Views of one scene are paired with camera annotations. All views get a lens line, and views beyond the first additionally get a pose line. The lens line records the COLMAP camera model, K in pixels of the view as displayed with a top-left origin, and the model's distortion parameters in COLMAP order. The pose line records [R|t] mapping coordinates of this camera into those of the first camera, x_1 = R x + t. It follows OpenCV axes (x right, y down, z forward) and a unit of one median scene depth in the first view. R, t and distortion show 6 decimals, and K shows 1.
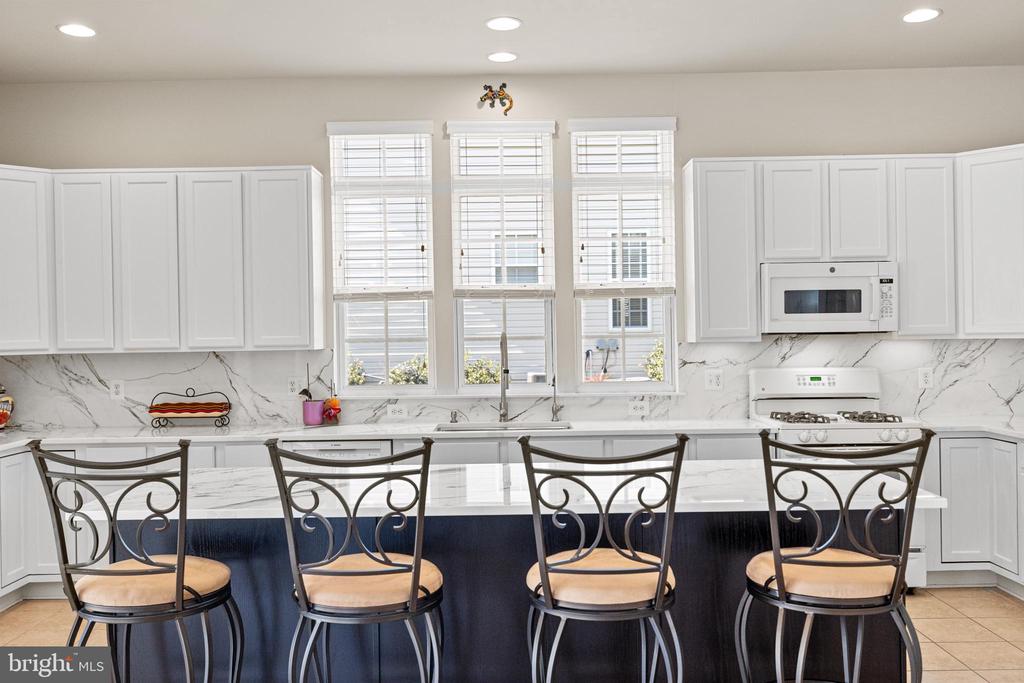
lens RADIAL K [[884.9, 0, 506.3], [0, 884.9, 336.8], [0, 0, 1]] dist [0.004821, -0.000167]
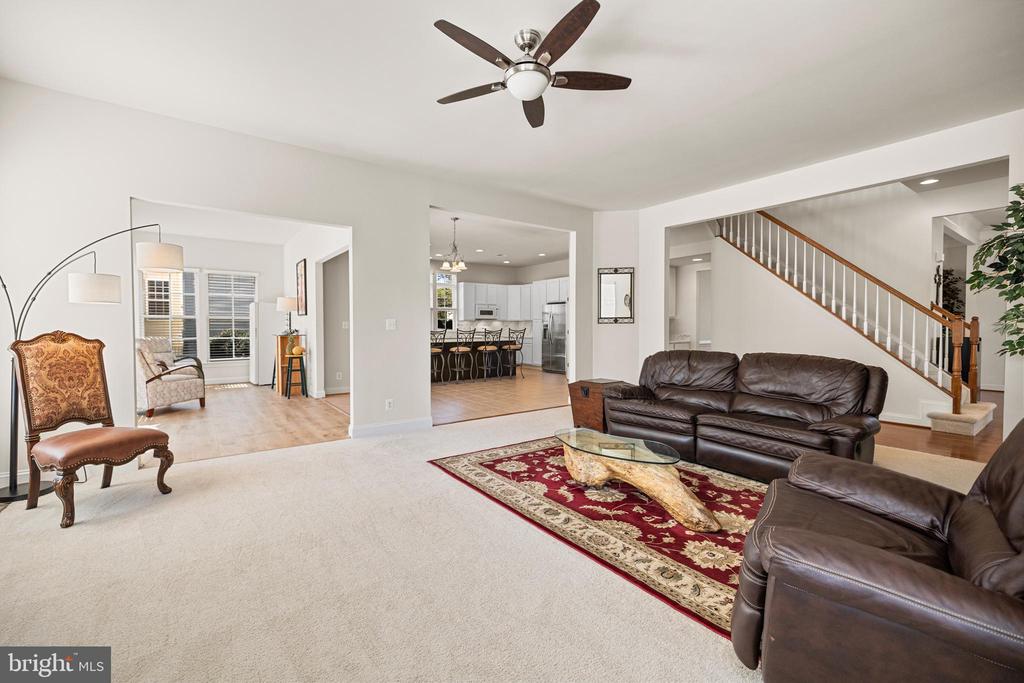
lens RADIAL K [[429.5, 0, 512.4], [0, 429.5, 335.6], [0, 0, 1]] dist [-0.000112, -0.000381]
pose [[0.801515, 0.001490, 0.597972, -0.951249], [-0.009094, 0.999912, 0.009698, 0.062888], [-0.597905, -0.013211, 0.801458, -1.017146]]
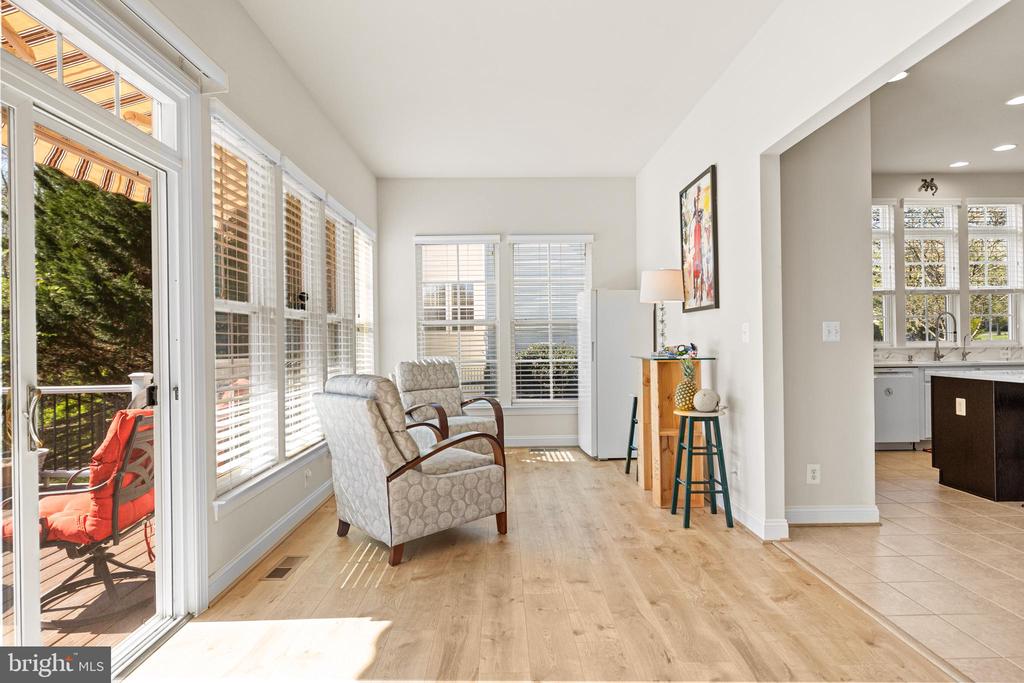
lens RADIAL K [[577.6, 0, 512.0], [0, 577.6, 341.5], [0, 0, 1]] dist [-0.000808, -0.000207]
pose [[0.999784, 0.001897, 0.020708, -0.929934], [-0.001831, 0.999993, -0.003198, 0.061709], [-0.020714, 0.003160, 0.999780, -0.191360]]
